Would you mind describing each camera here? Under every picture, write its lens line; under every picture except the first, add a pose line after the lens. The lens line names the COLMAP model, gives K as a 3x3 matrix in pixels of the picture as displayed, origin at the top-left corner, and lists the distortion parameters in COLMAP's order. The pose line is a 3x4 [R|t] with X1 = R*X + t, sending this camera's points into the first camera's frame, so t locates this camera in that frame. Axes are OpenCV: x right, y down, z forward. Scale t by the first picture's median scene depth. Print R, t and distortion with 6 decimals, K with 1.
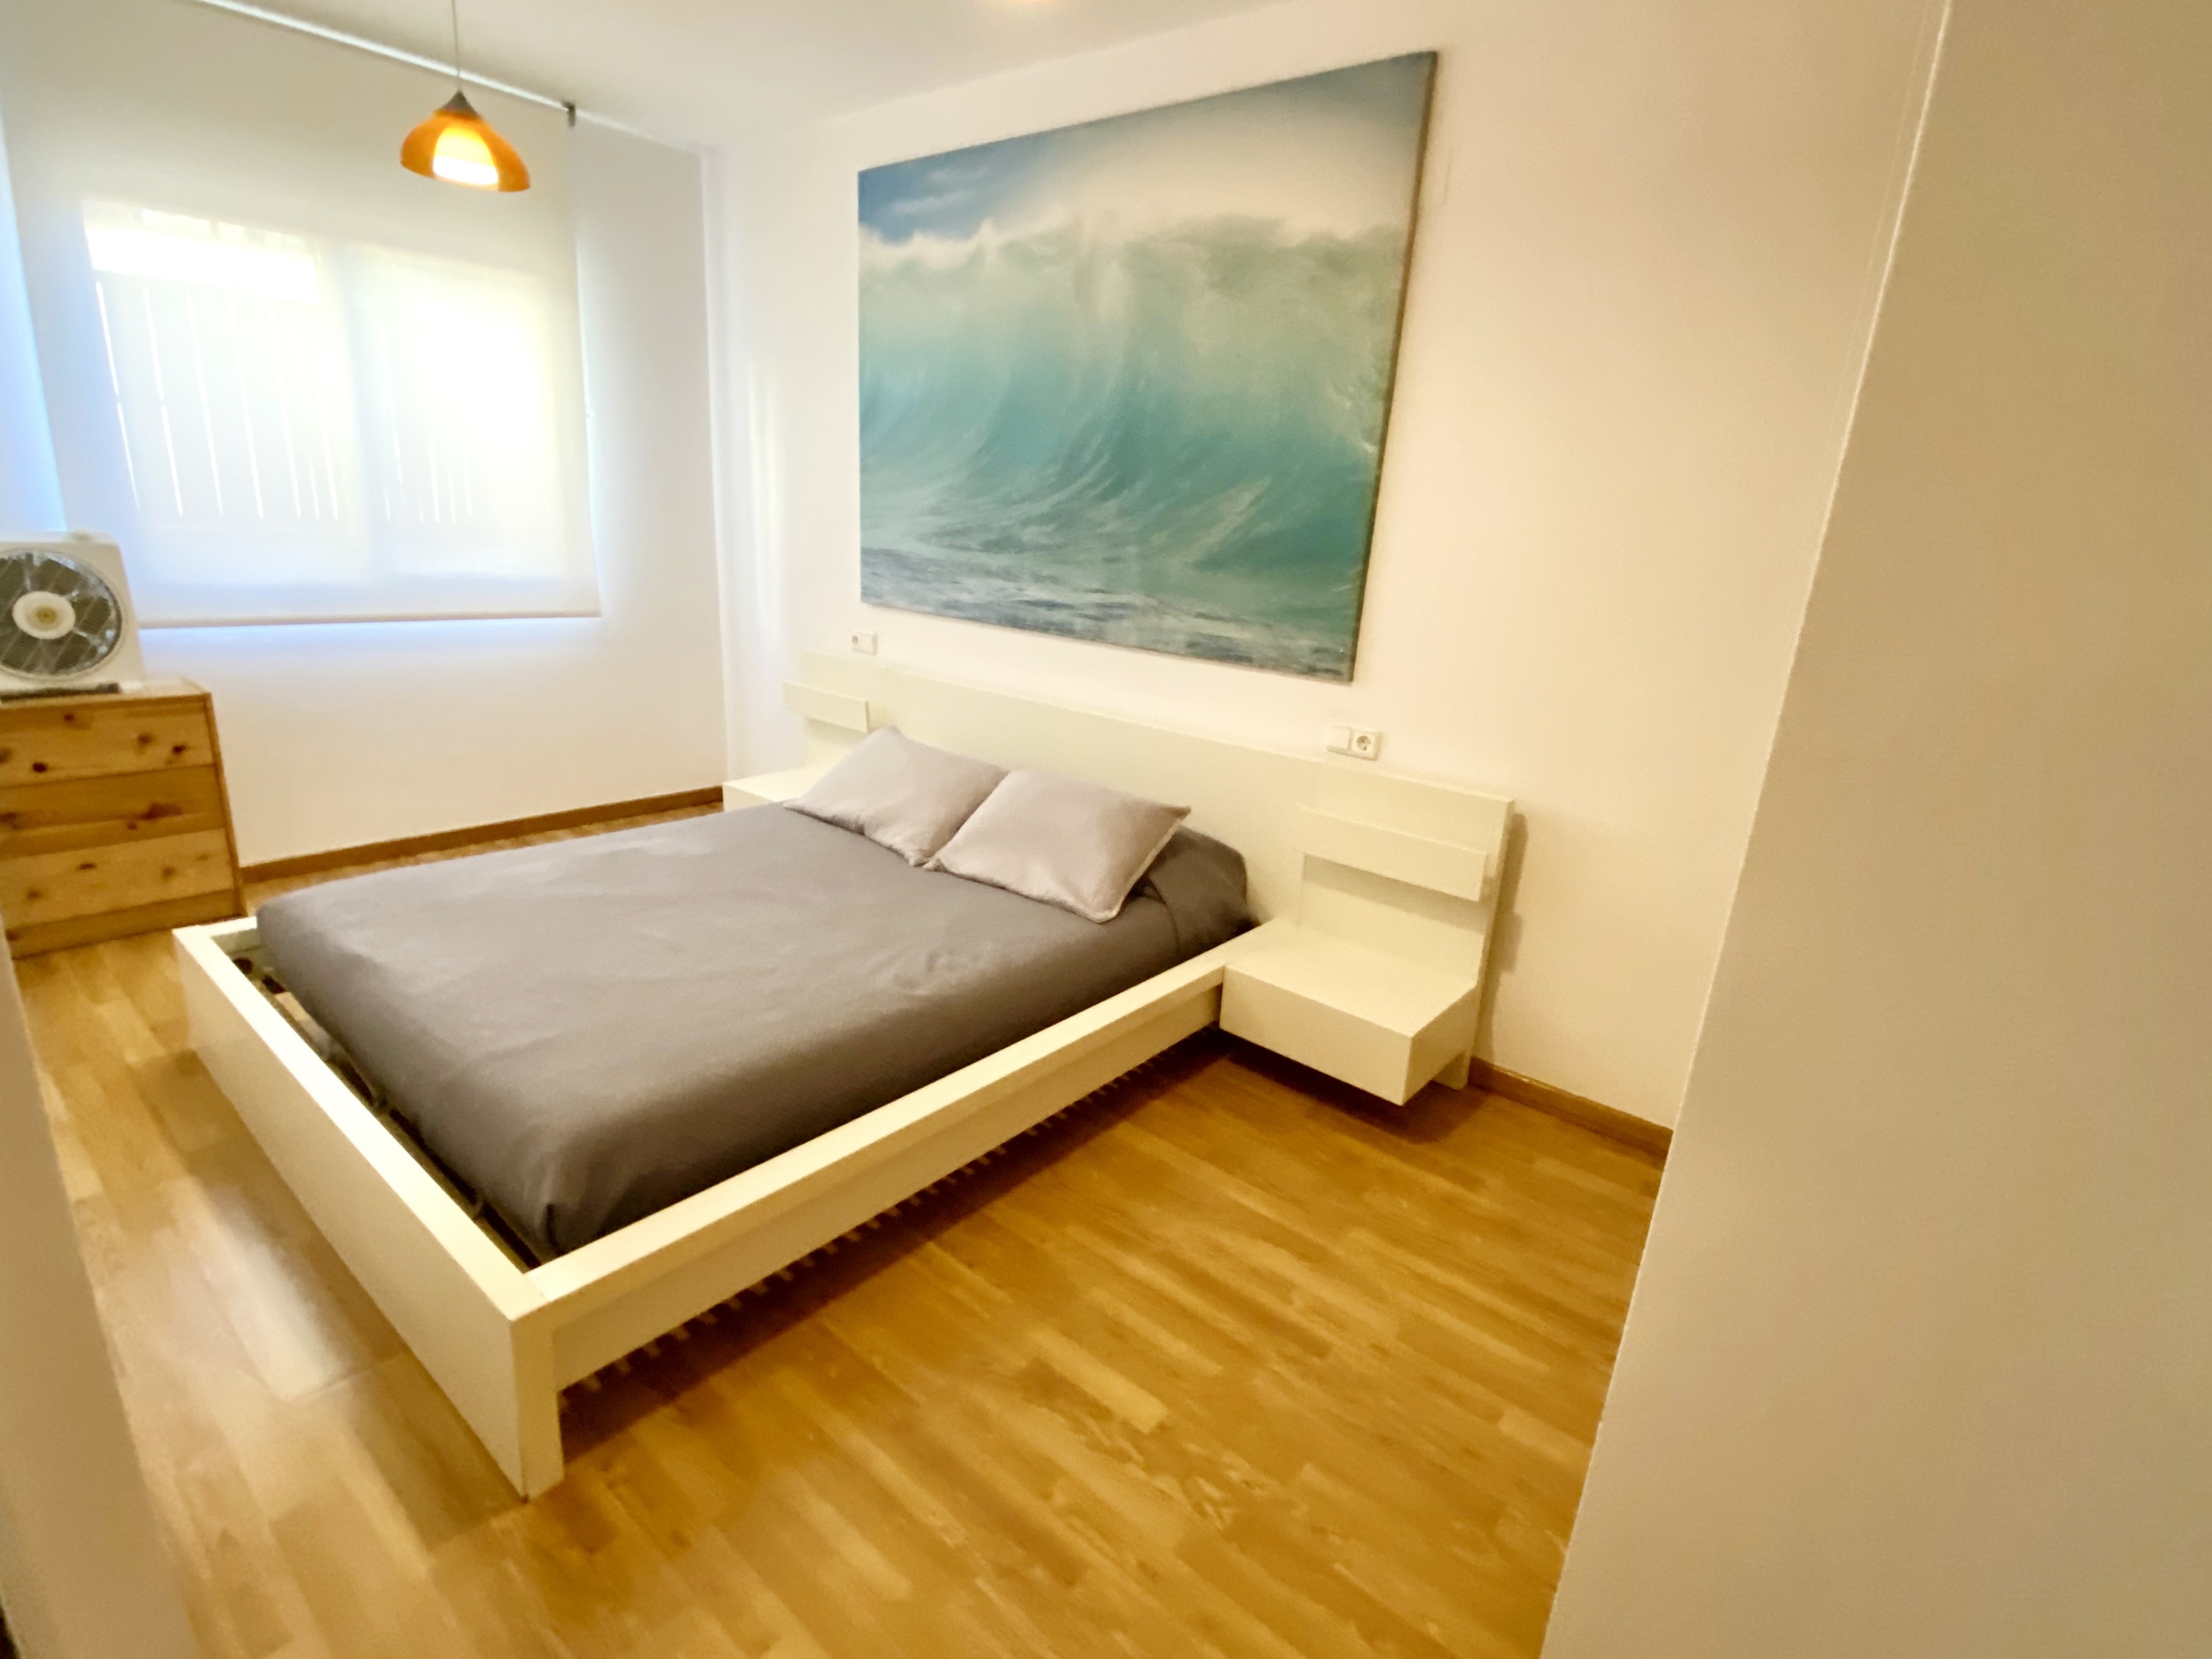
lens RADIAL K [[1054.4, 0, 1113.5], [0, 1054.4, 846.9], [0, 0, 1]] dist [0.038345, -0.034176]
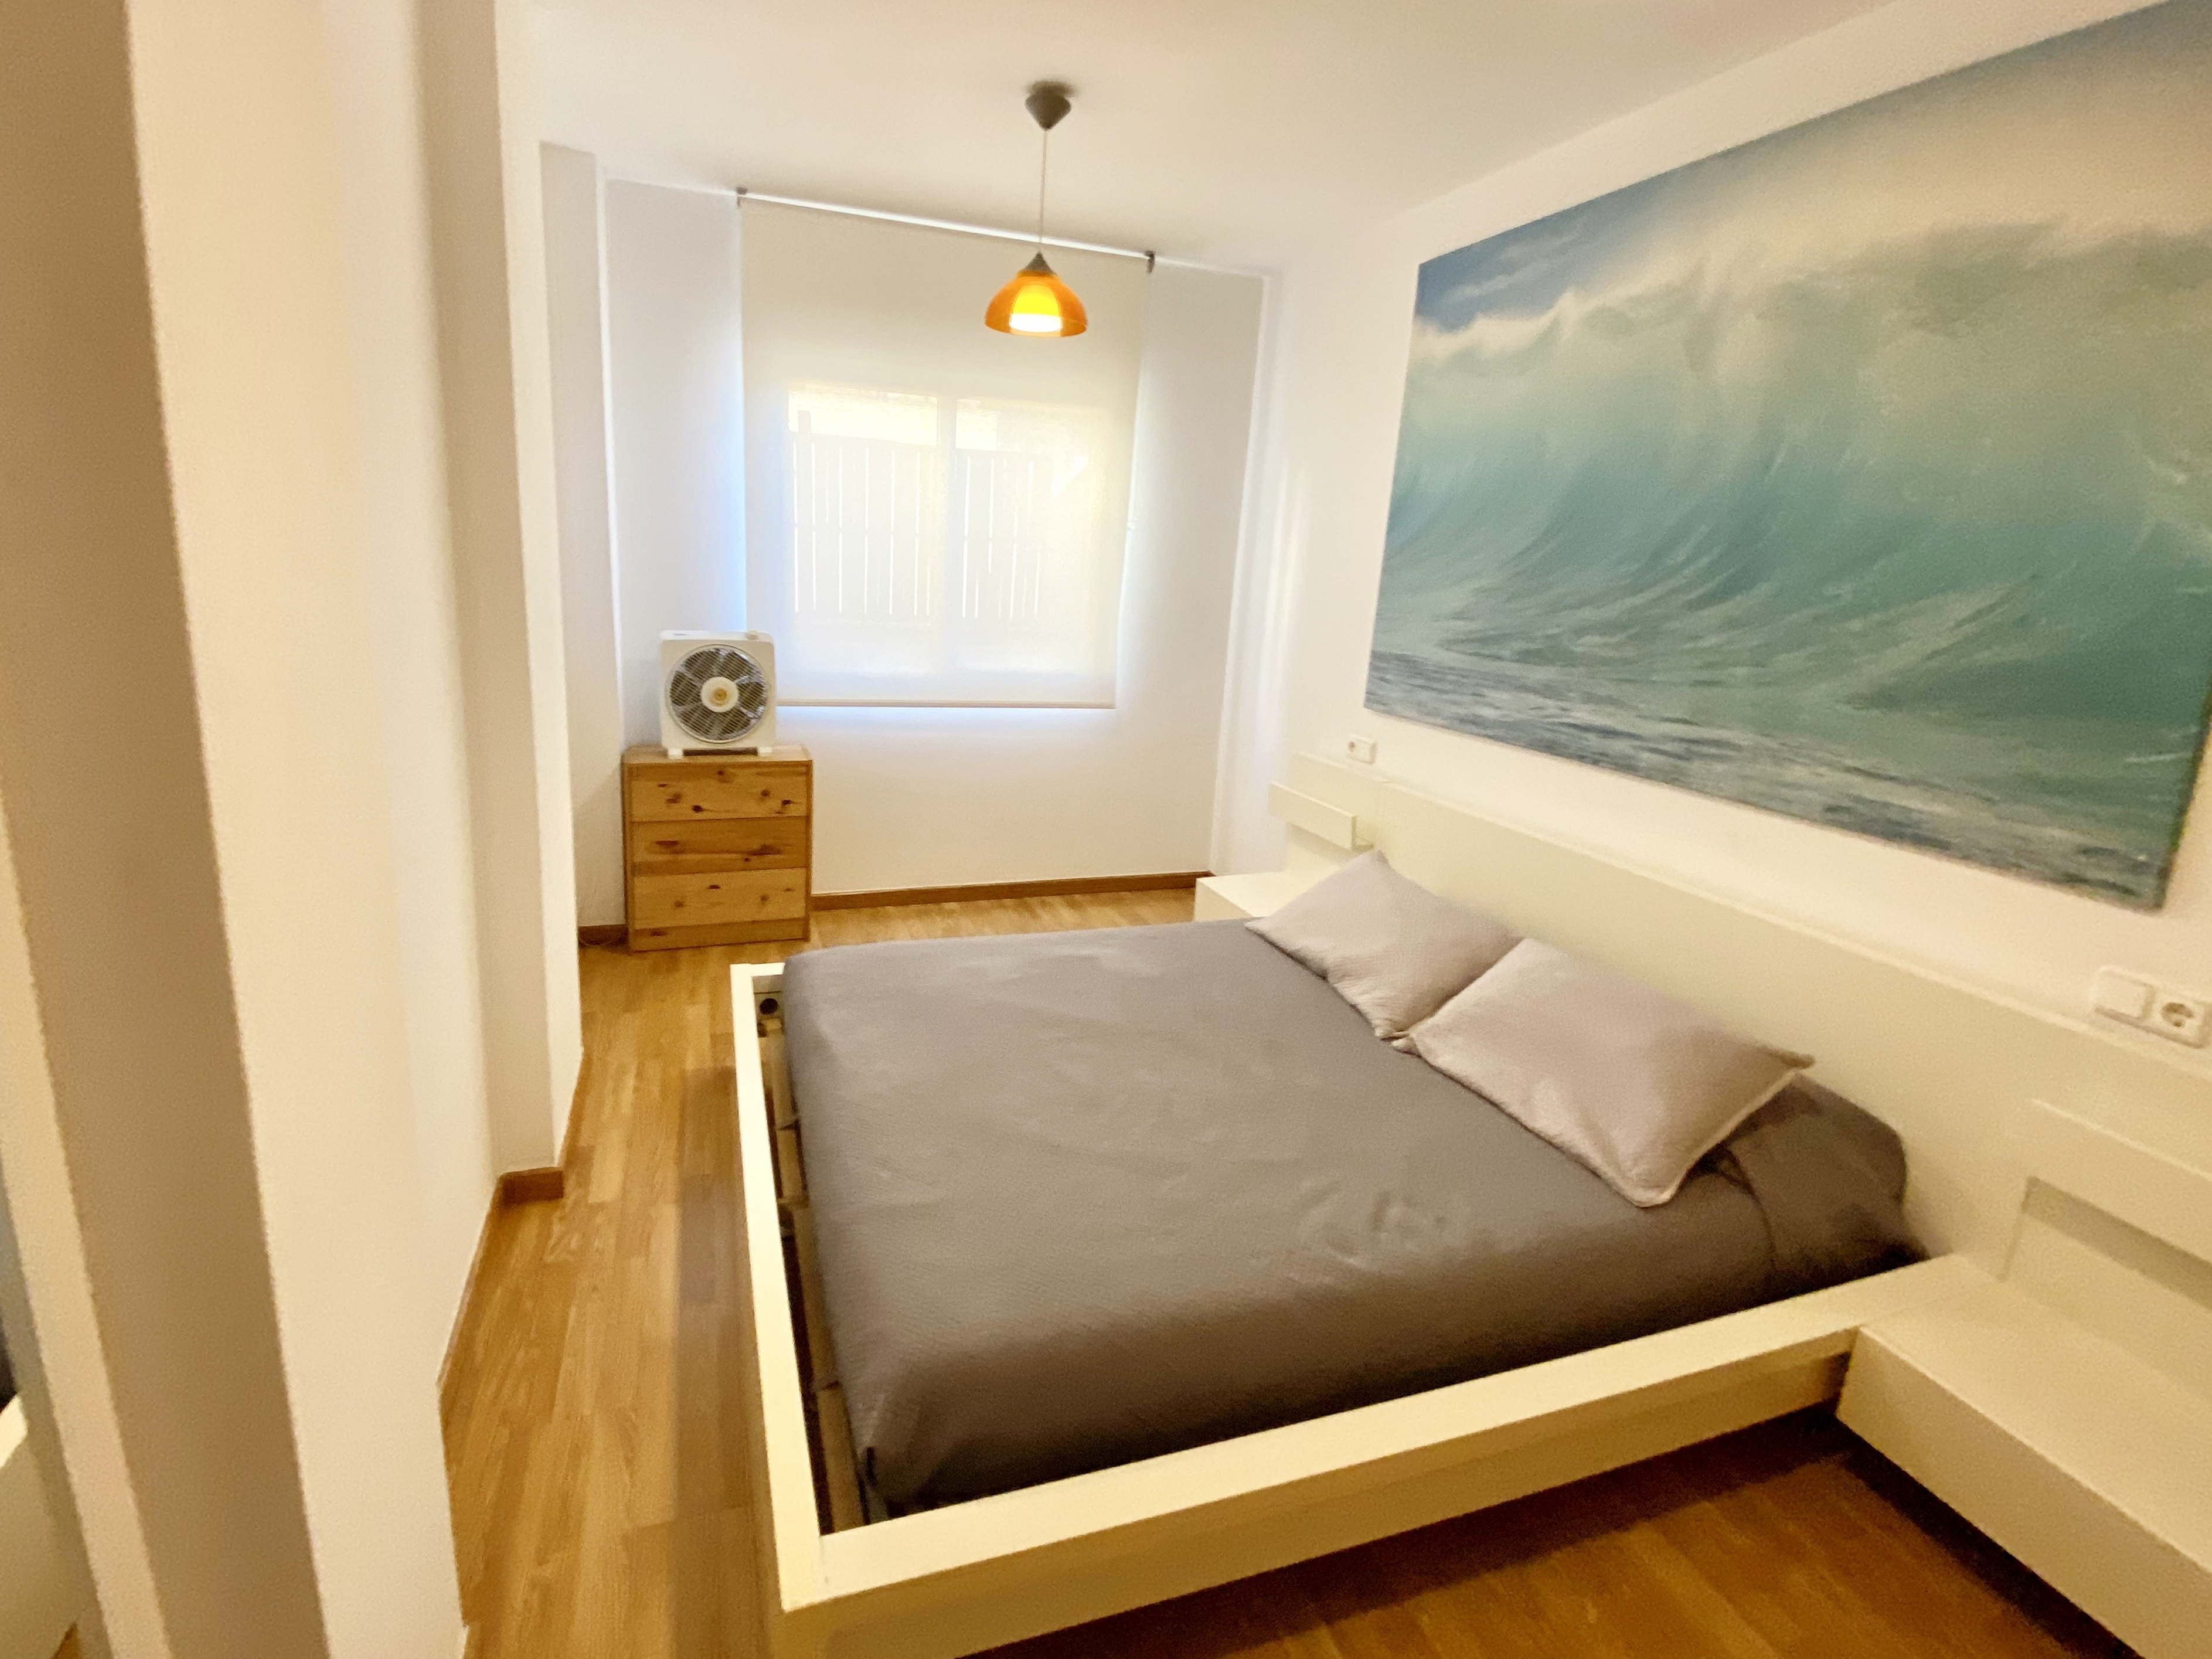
lens RADIAL K [[987.6, 0, 1018.4], [0, 987.6, 775.7], [0, 0, 1]] dist [0.015847, -0.020798]
pose [[0.836104, 0.092659, -0.540689, -0.025254], [-0.155627, 0.985201, -0.071821, -0.083043], [0.526032, 0.144196, 0.838151, 0.166643]]
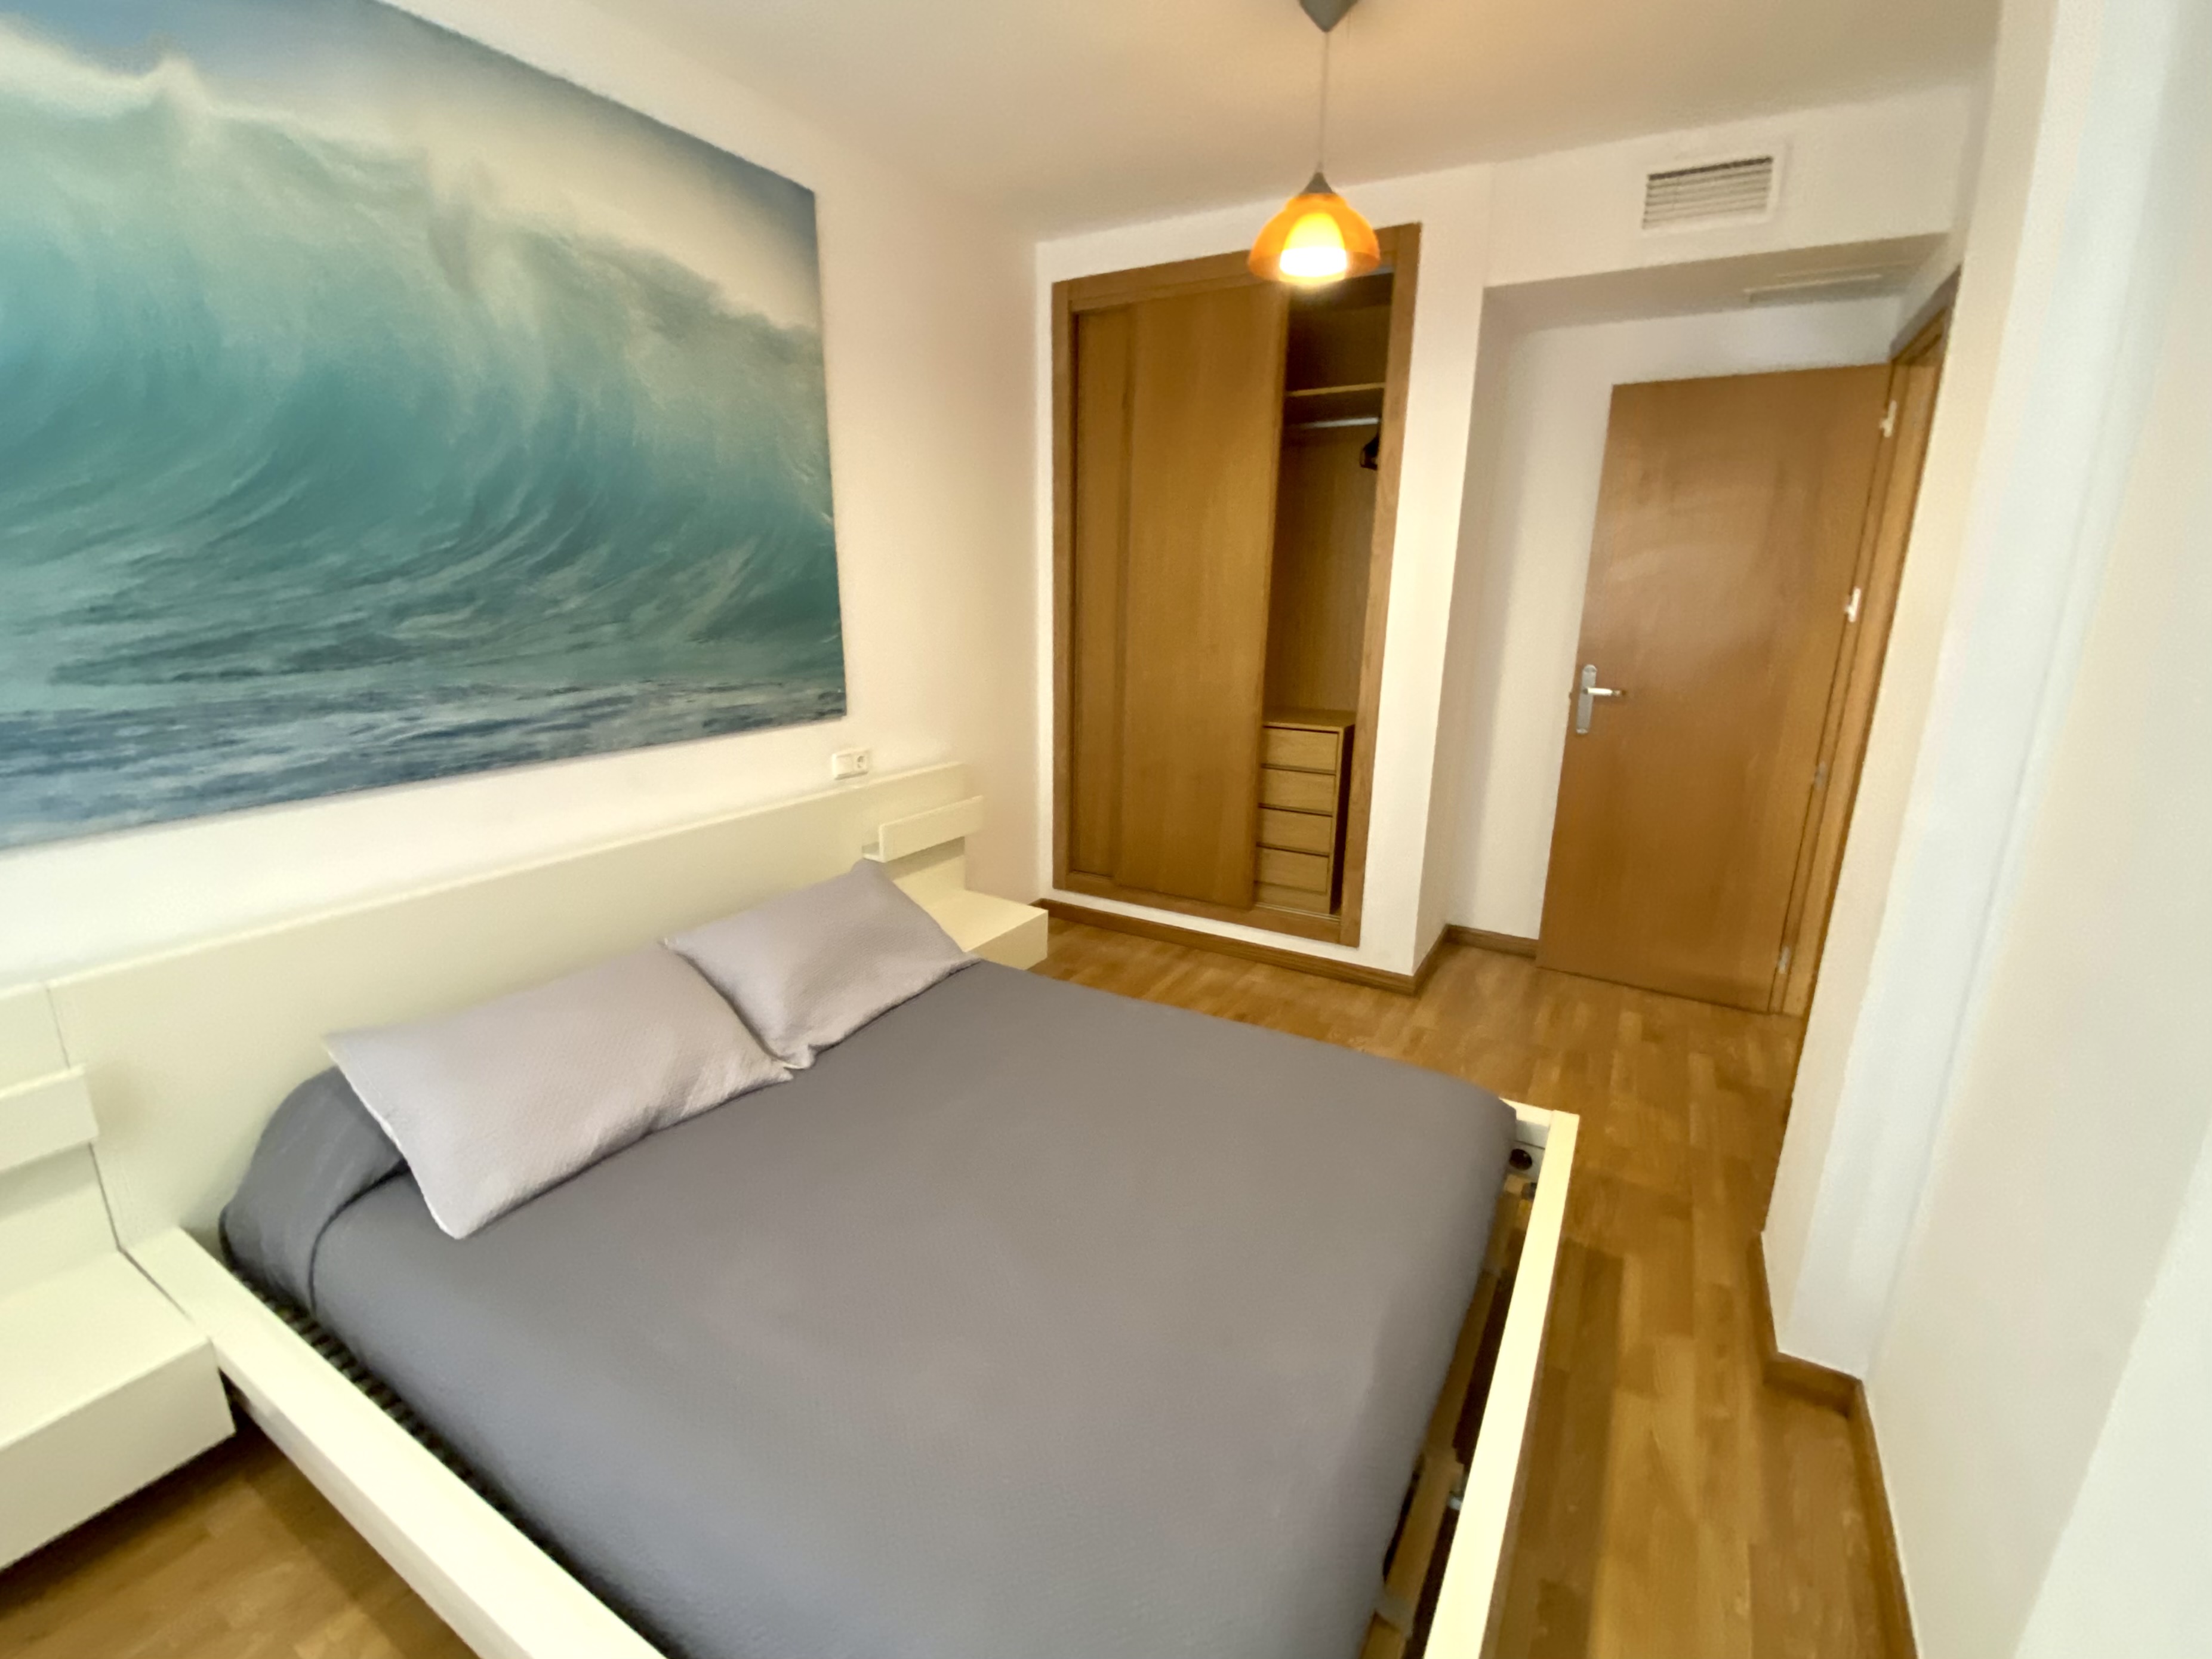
lens RADIAL K [[965.5, 0, 1101.7], [0, 965.5, 825.1], [0, 0, 1]] dist [0.014737, -0.018686]
pose [[-0.152758, -0.315253, 0.936632, -0.782895], [0.267700, 0.899122, 0.346288, -0.311318], [-0.951316, 0.303635, -0.052955, 0.756400]]
